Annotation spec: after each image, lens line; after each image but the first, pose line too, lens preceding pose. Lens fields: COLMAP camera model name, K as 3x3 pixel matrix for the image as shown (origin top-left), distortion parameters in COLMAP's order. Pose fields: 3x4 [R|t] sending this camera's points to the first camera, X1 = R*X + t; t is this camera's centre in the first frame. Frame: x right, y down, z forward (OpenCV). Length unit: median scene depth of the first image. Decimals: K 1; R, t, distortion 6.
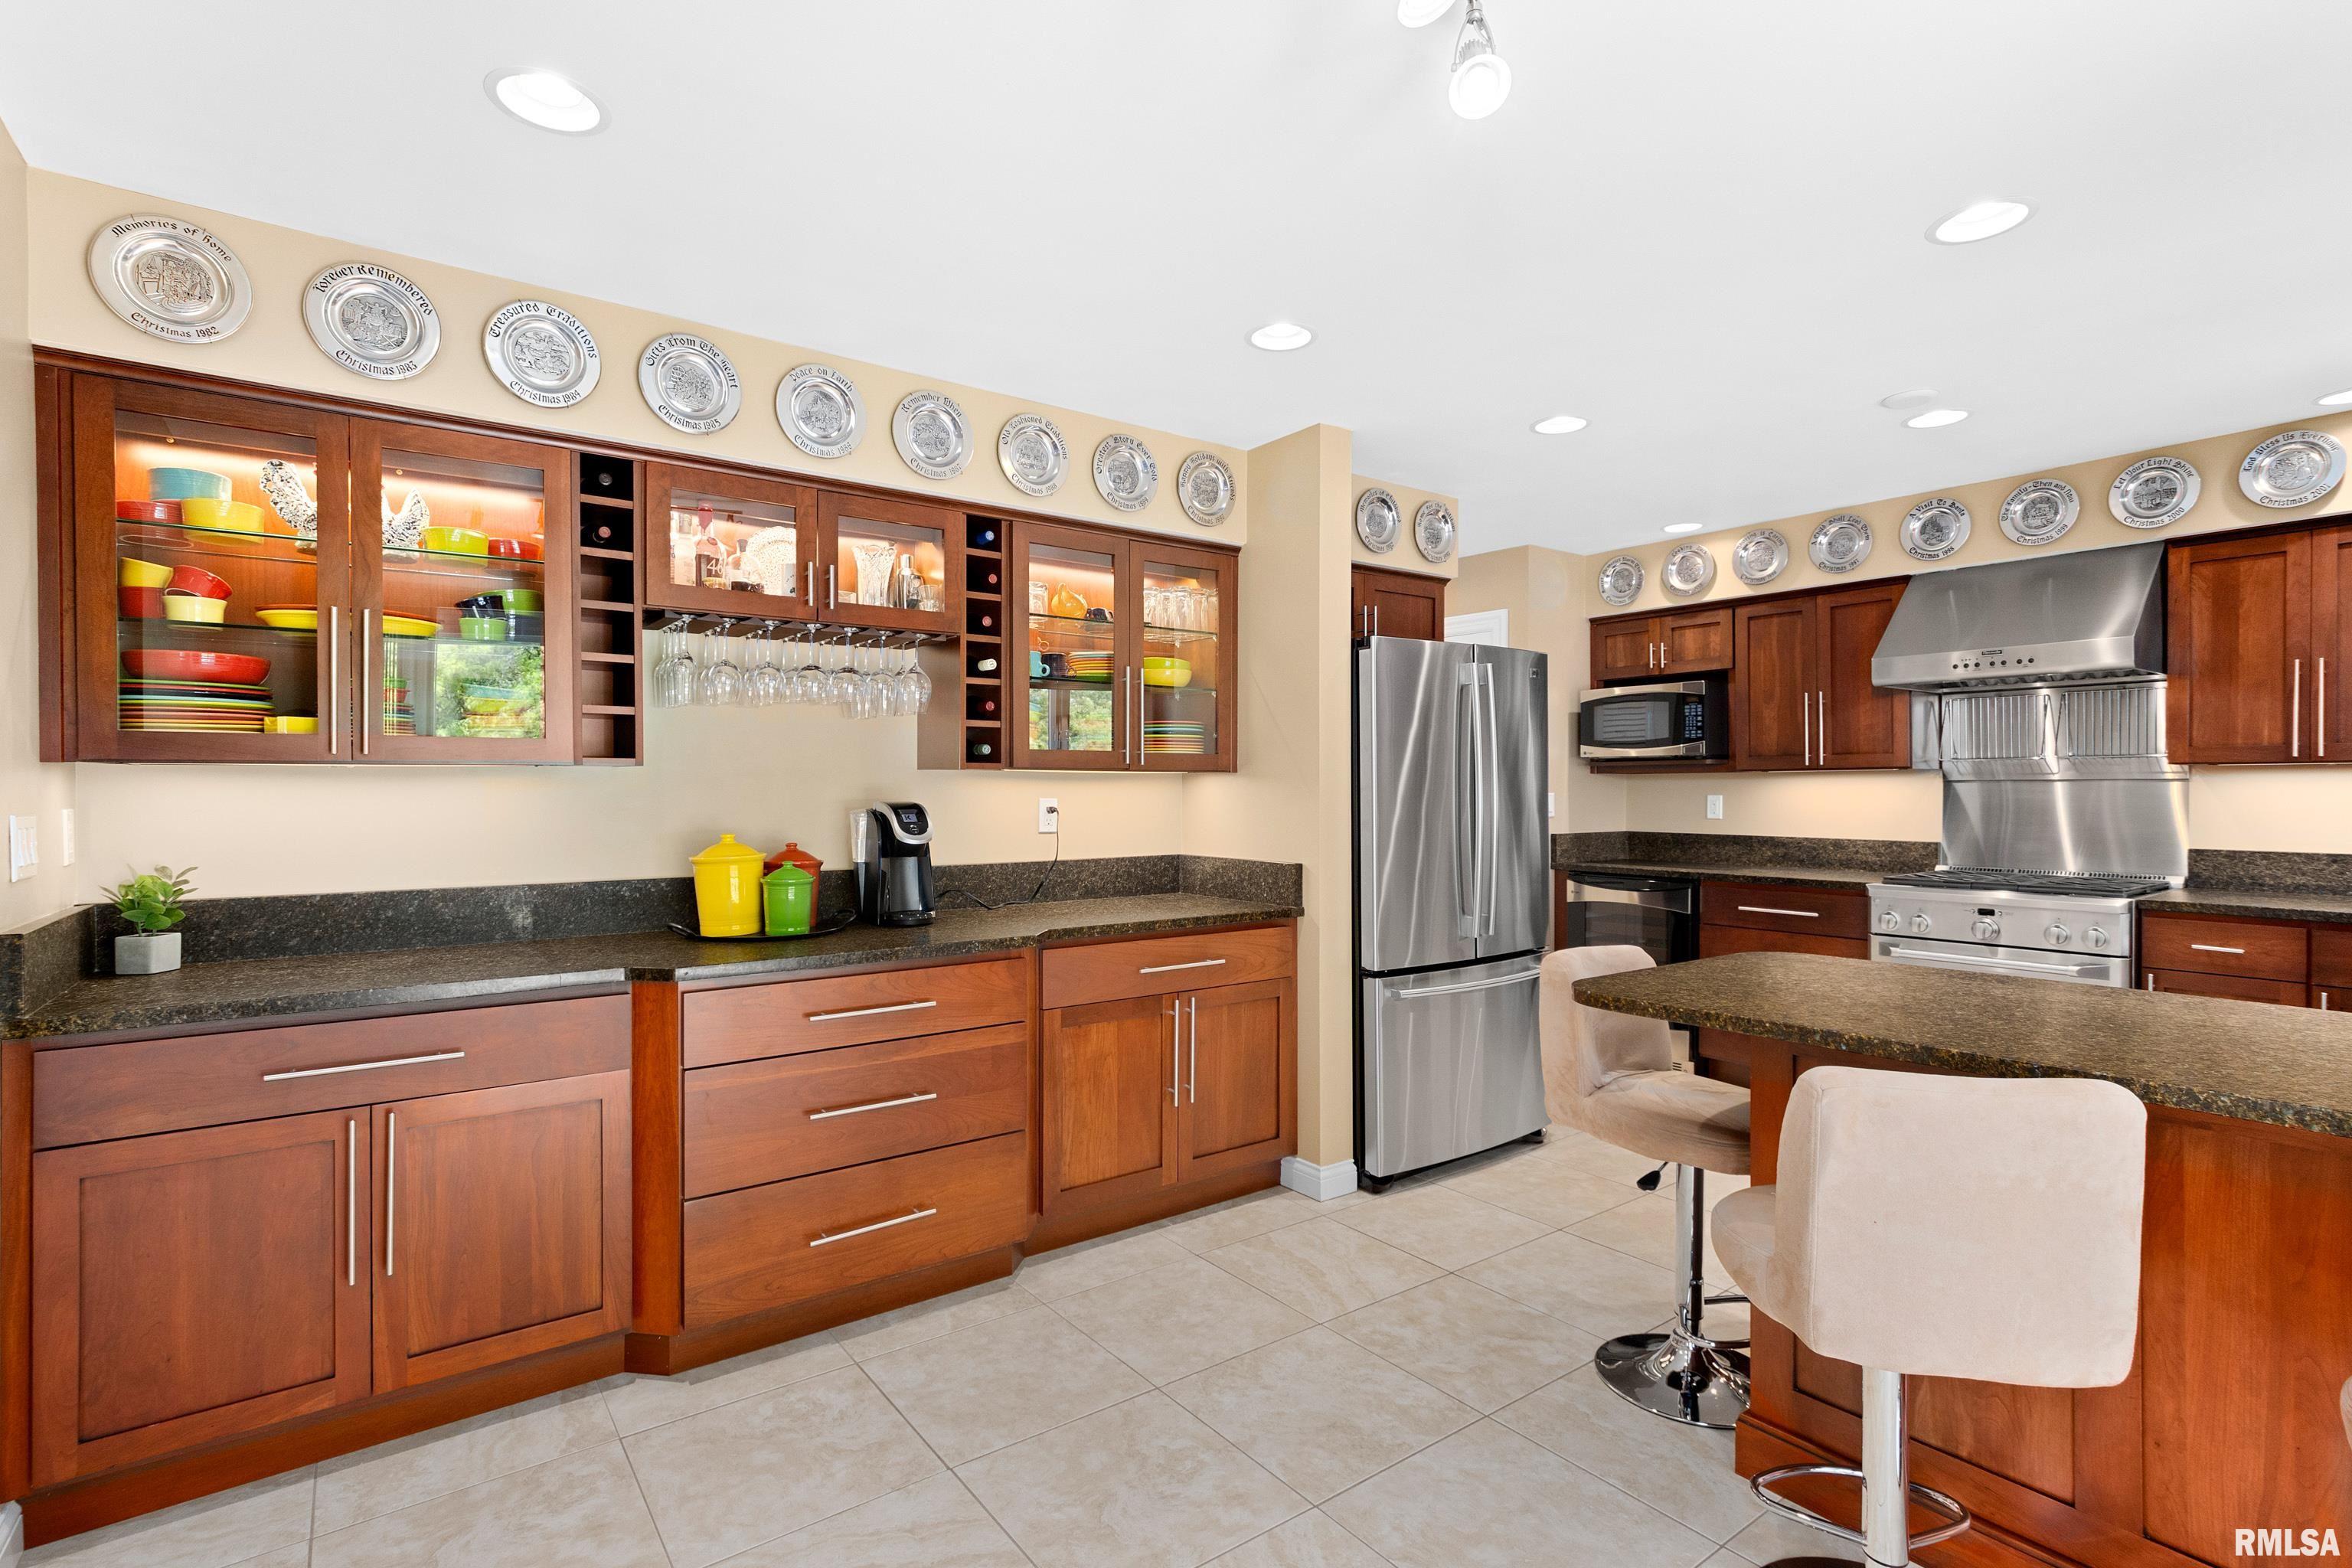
lens RADIAL K [[1099.9, 0, 1194.3], [0, 1099.9, 785.6], [0, 0, 1]] dist [0.003281, -0.000342]
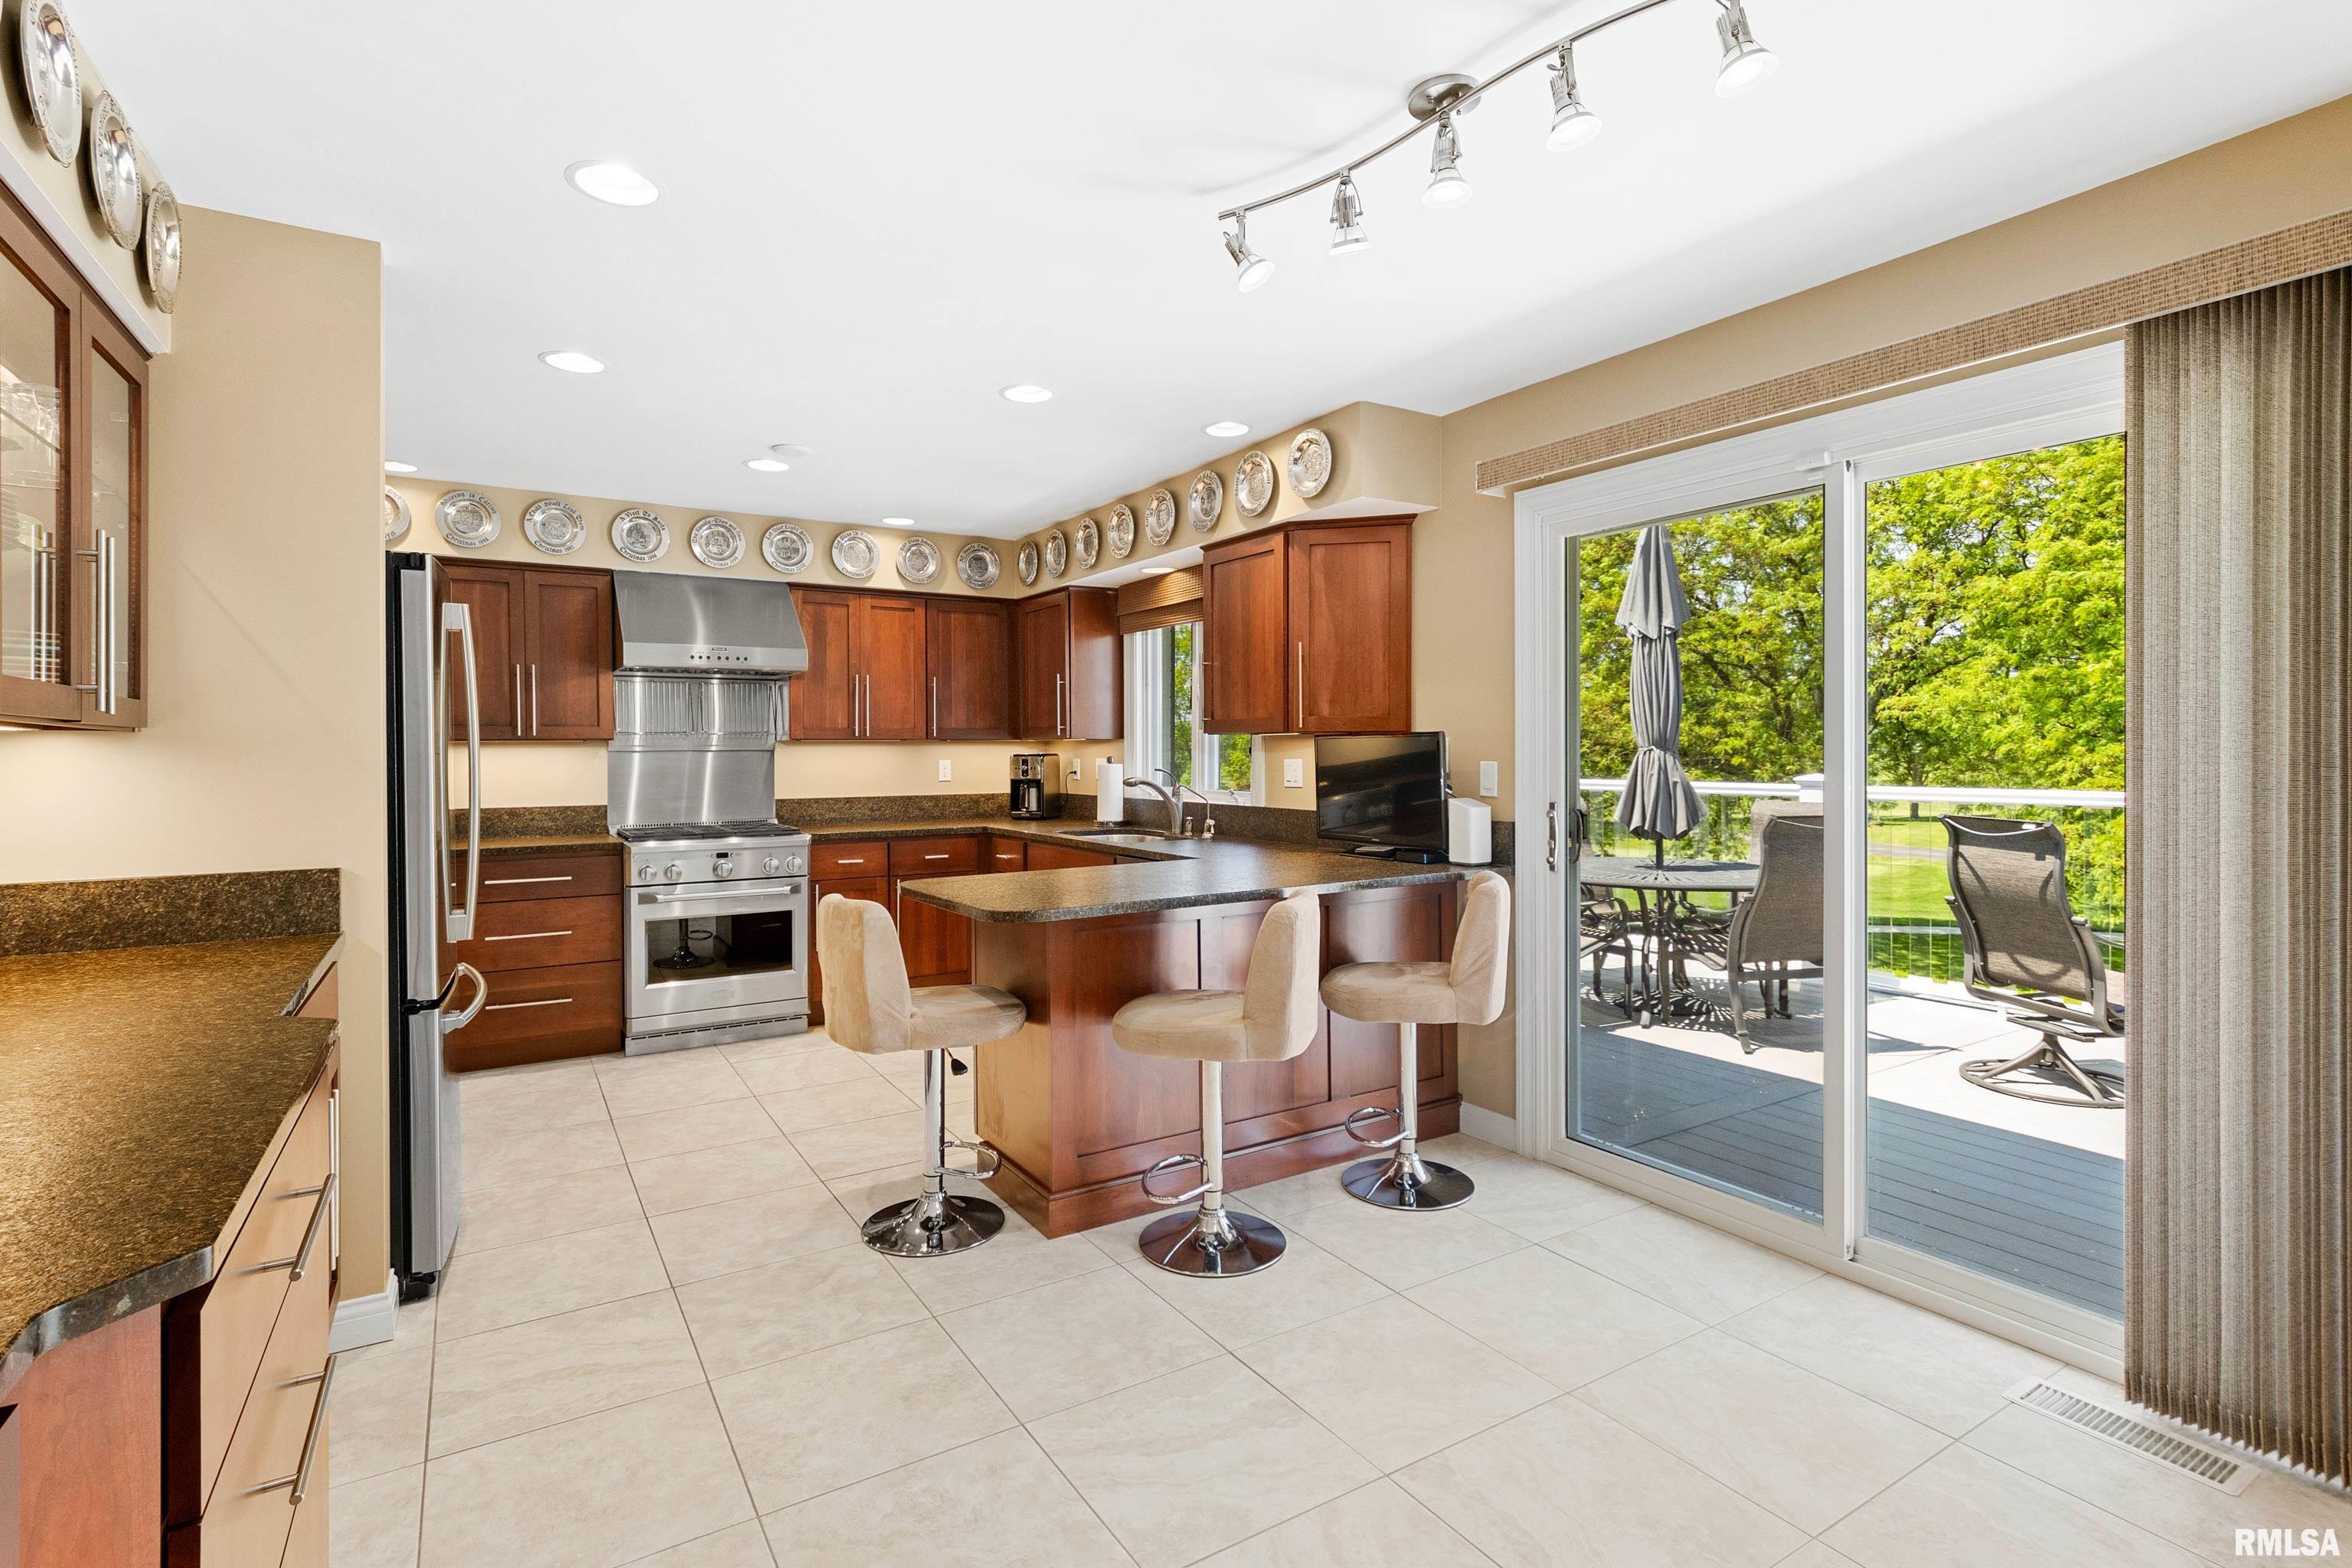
lens RADIAL K [[1099.9, 0, 1136.0], [0, 1099.9, 761.4], [0, 0, 1]] dist [0.003281, -0.000342]
pose [[0.106605, -0.006580, 0.994280, -0.487796], [0.004106, 0.999972, 0.006177, 0.001688], [-0.994293, 0.003424, 0.106629, 0.401702]]
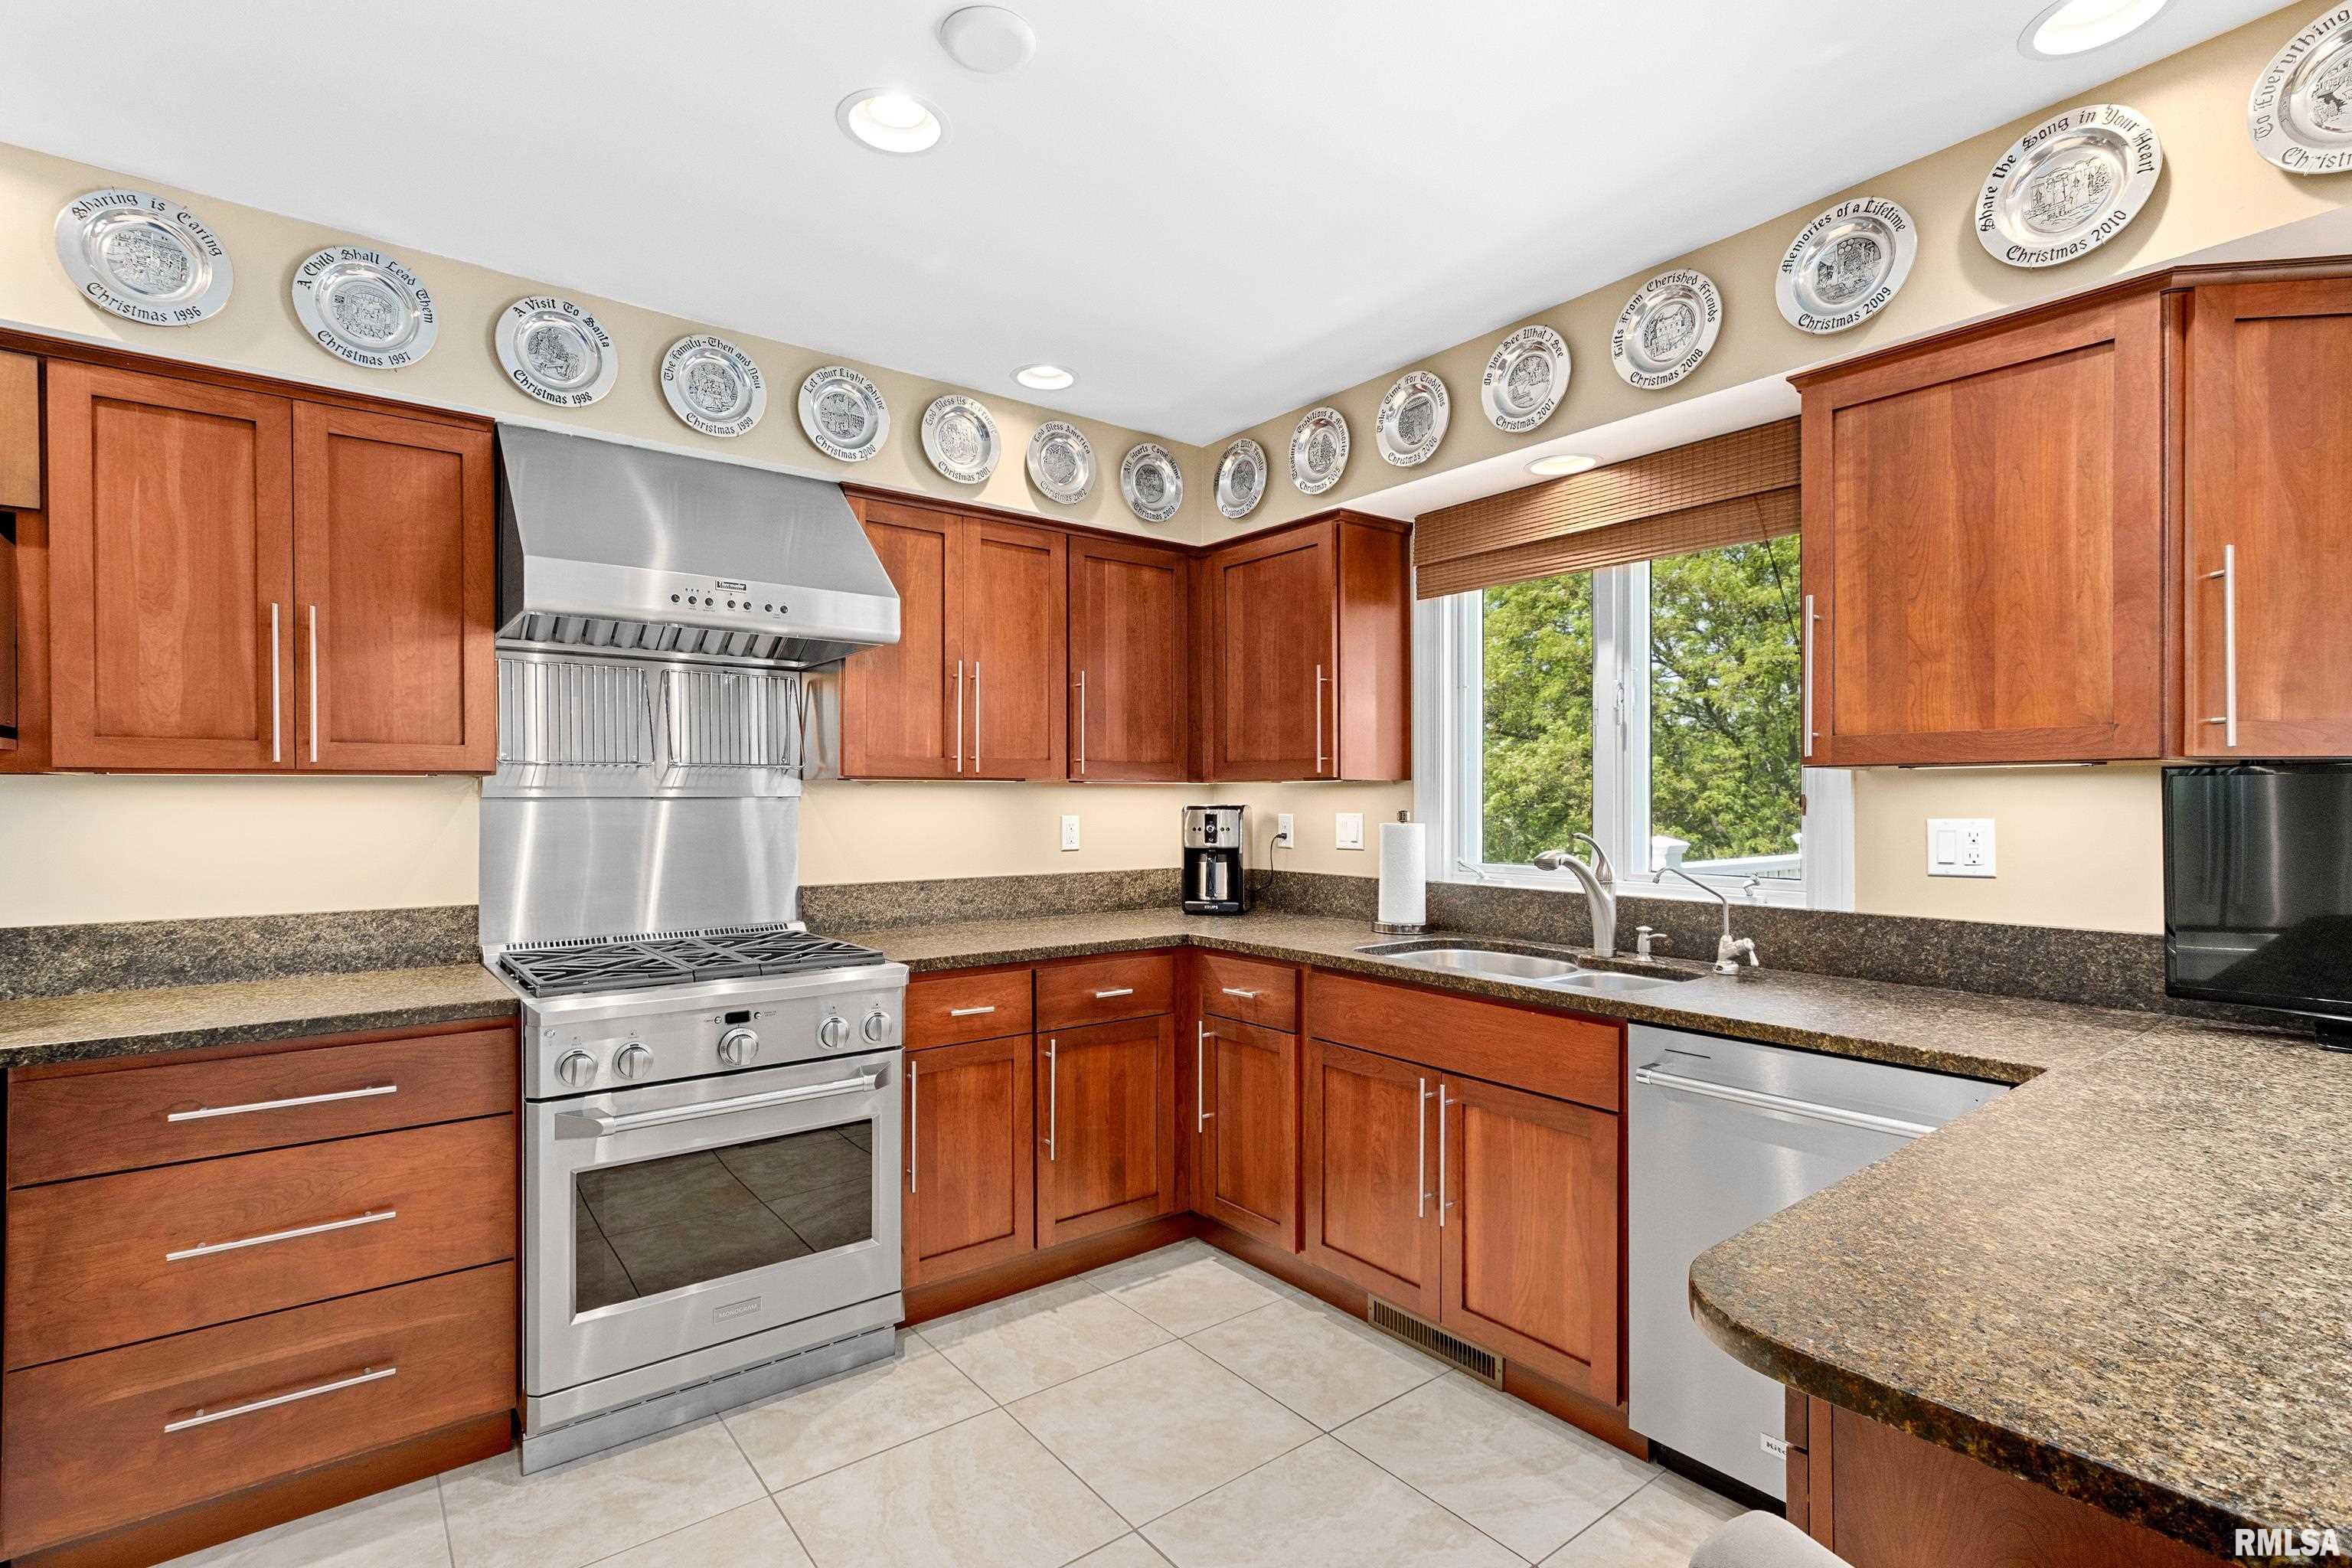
lens RADIAL K [[1099.9, 0, 1139.6], [0, 1099.9, 799.8], [0, 0, 1]] dist [0.003281, -0.000342]
pose [[0.000613, 0.003111, 0.999995, 0.123006], [0.000825, 0.999995, -0.003112, -0.001418], [-0.999999, 0.000827, 0.000610, 0.793340]]
